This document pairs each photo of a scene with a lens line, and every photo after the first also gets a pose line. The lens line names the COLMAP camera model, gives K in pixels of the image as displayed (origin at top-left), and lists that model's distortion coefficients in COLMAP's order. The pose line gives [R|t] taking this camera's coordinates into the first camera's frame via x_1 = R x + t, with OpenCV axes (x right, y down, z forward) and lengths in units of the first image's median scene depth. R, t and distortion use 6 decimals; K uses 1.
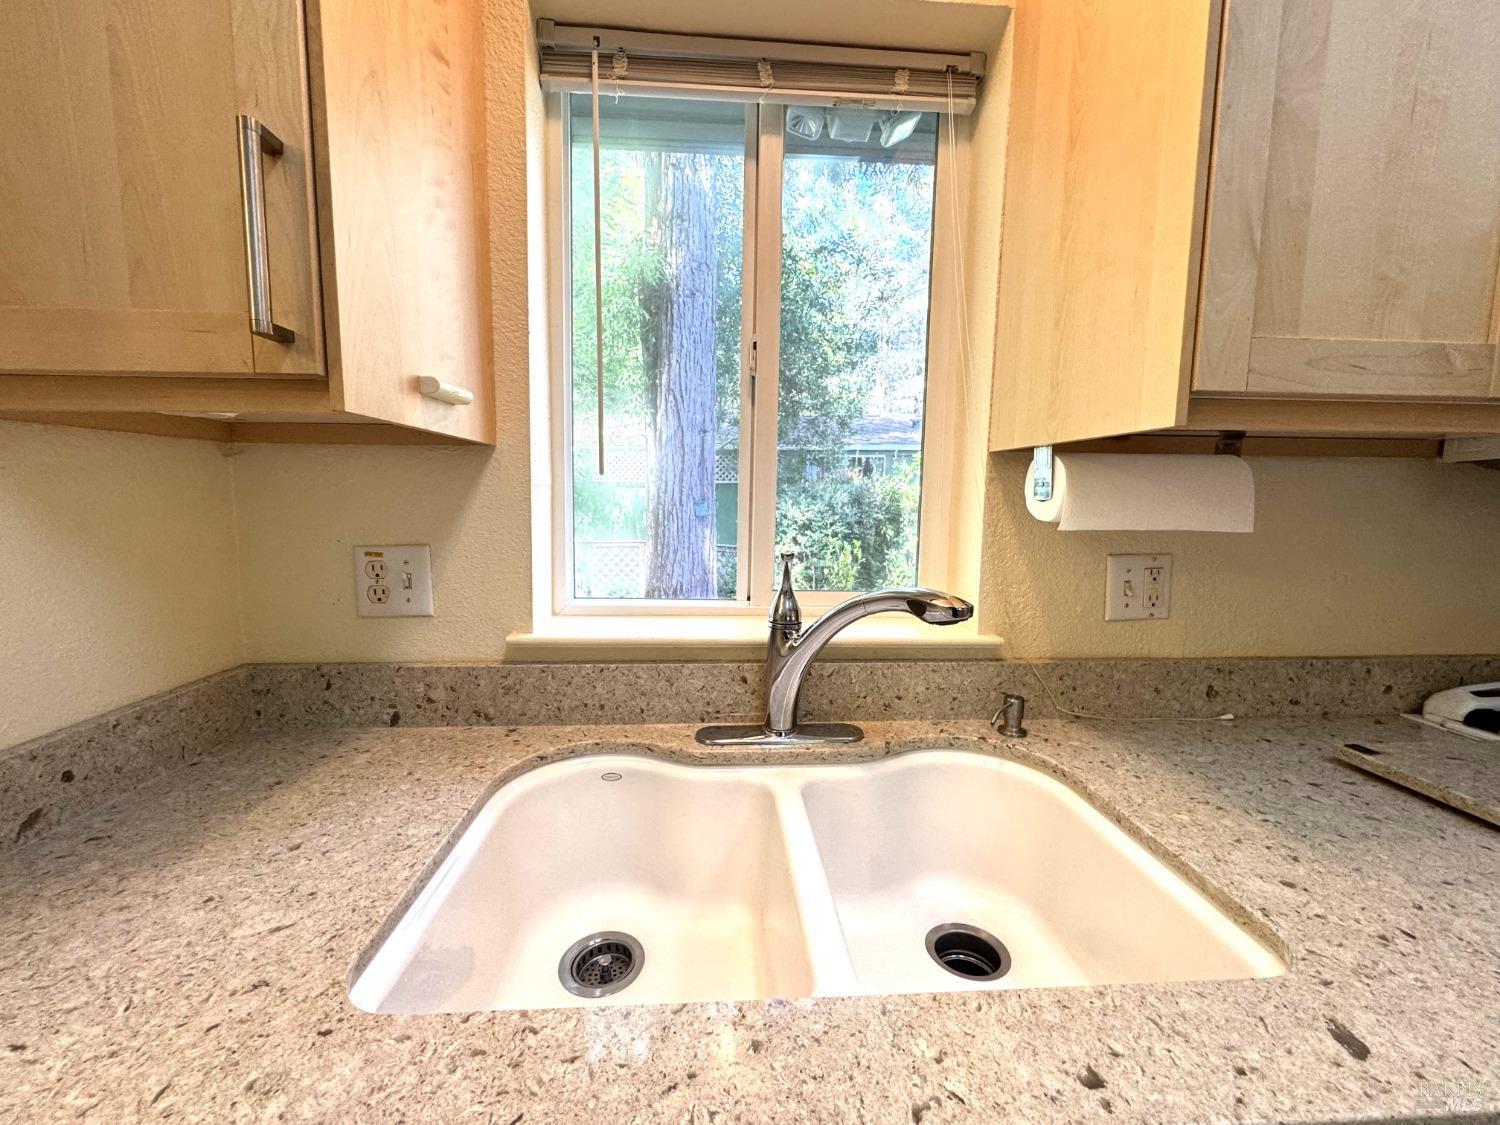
lens RADIAL K [[597.4, 0, 748.7], [0, 597.4, 557.0], [0, 0, 1]] dist [-0.001445, -0.000269]
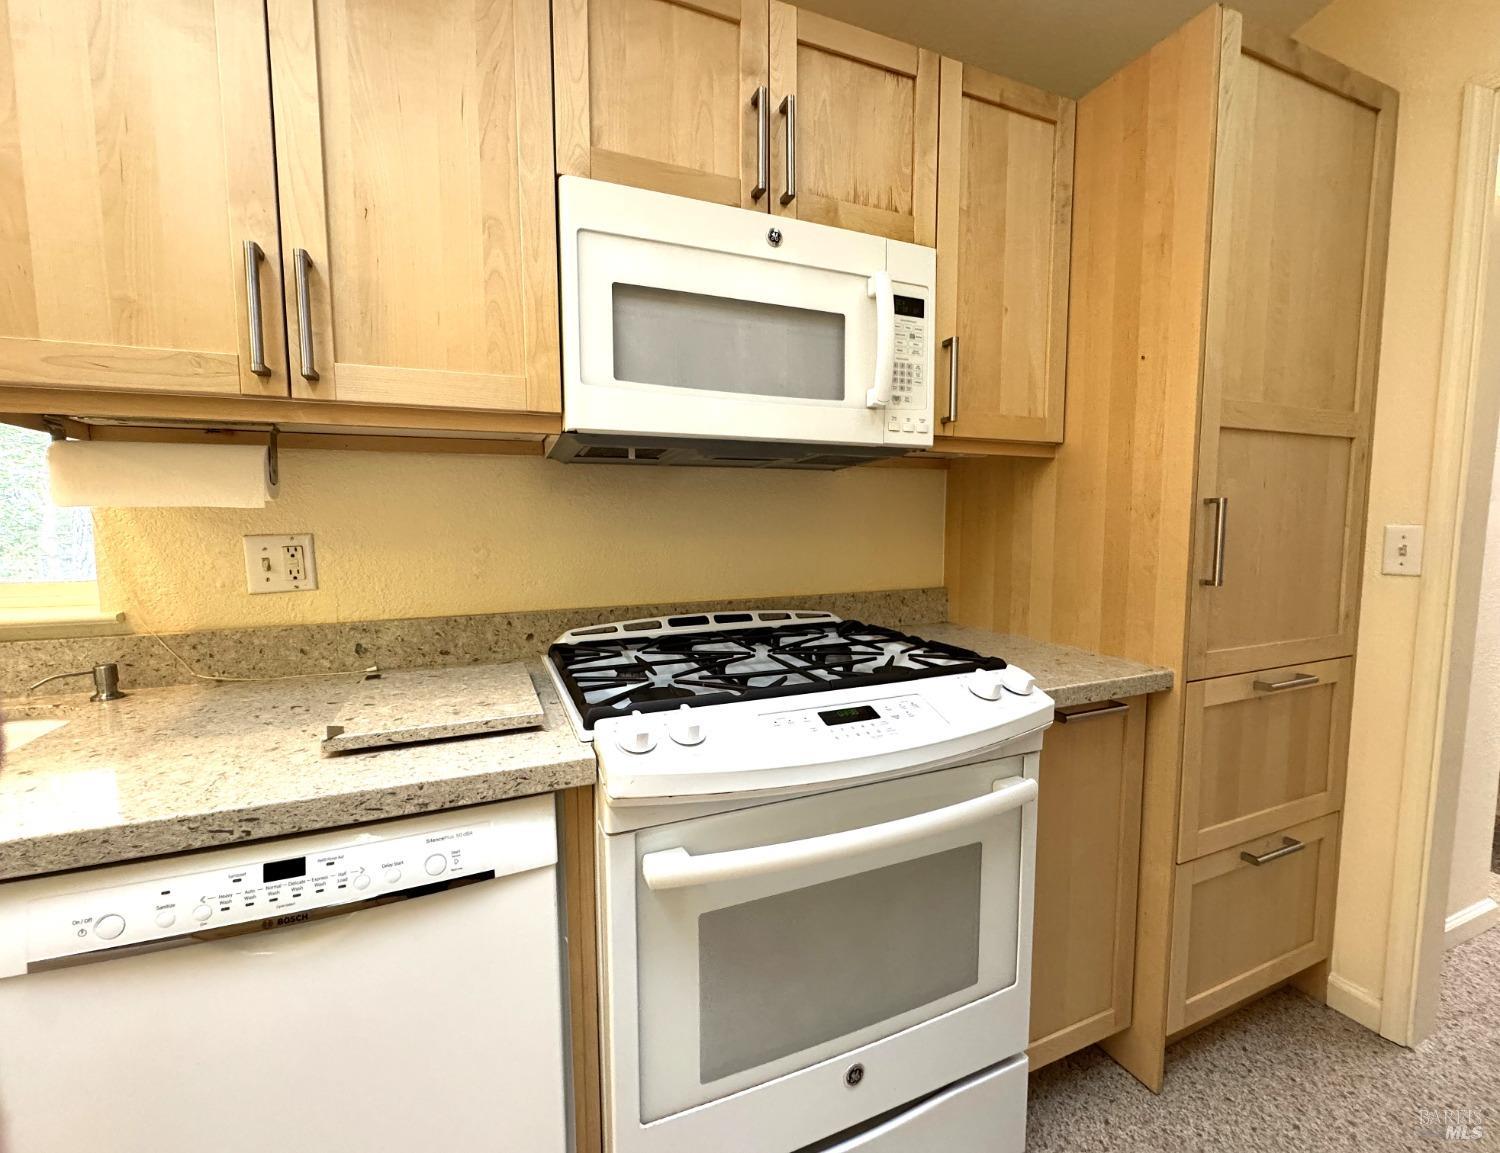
lens RADIAL K [[612.3, 0, 749.7], [0, 612.3, 578.3], [0, 0, 1]] dist [-0.001375, -0.000392]
pose [[0.947576, -0.043191, 0.316599, 1.140855], [0.046880, 0.998892, -0.004039, 0.126808], [-0.316074, 0.018670, 0.948551, -0.410918]]
